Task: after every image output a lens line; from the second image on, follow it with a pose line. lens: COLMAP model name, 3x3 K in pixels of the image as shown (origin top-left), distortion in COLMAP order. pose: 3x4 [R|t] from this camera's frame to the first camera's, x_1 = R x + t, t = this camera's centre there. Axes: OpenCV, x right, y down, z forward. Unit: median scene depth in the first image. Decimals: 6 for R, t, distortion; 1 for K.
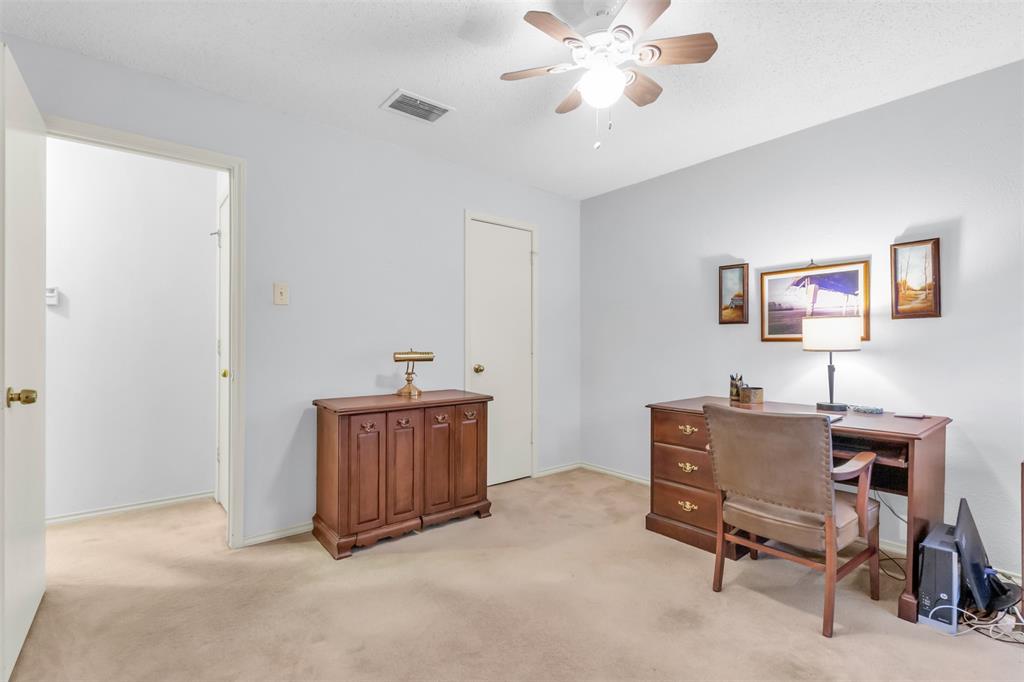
lens RADIAL K [[464.9, 0, 512.0], [0, 464.9, 342.9], [0, 0, 1]] dist [-0.001274, -0.000788]
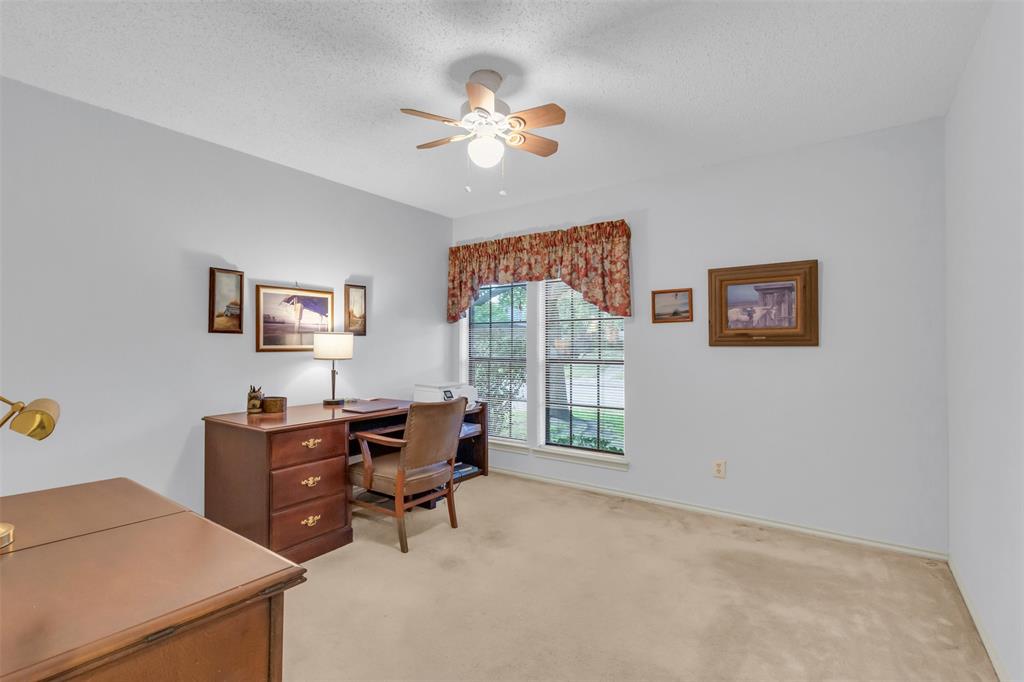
lens RADIAL K [[464.9, 0, 512.2], [0, 464.9, 341.4], [0, 0, 1]] dist [-0.001274, -0.000788]
pose [[-0.256446, 0.005677, 0.966542, -0.615136], [-0.003267, 0.999972, -0.006740, -0.022267], [-0.966553, -0.004887, -0.256420, 0.751951]]
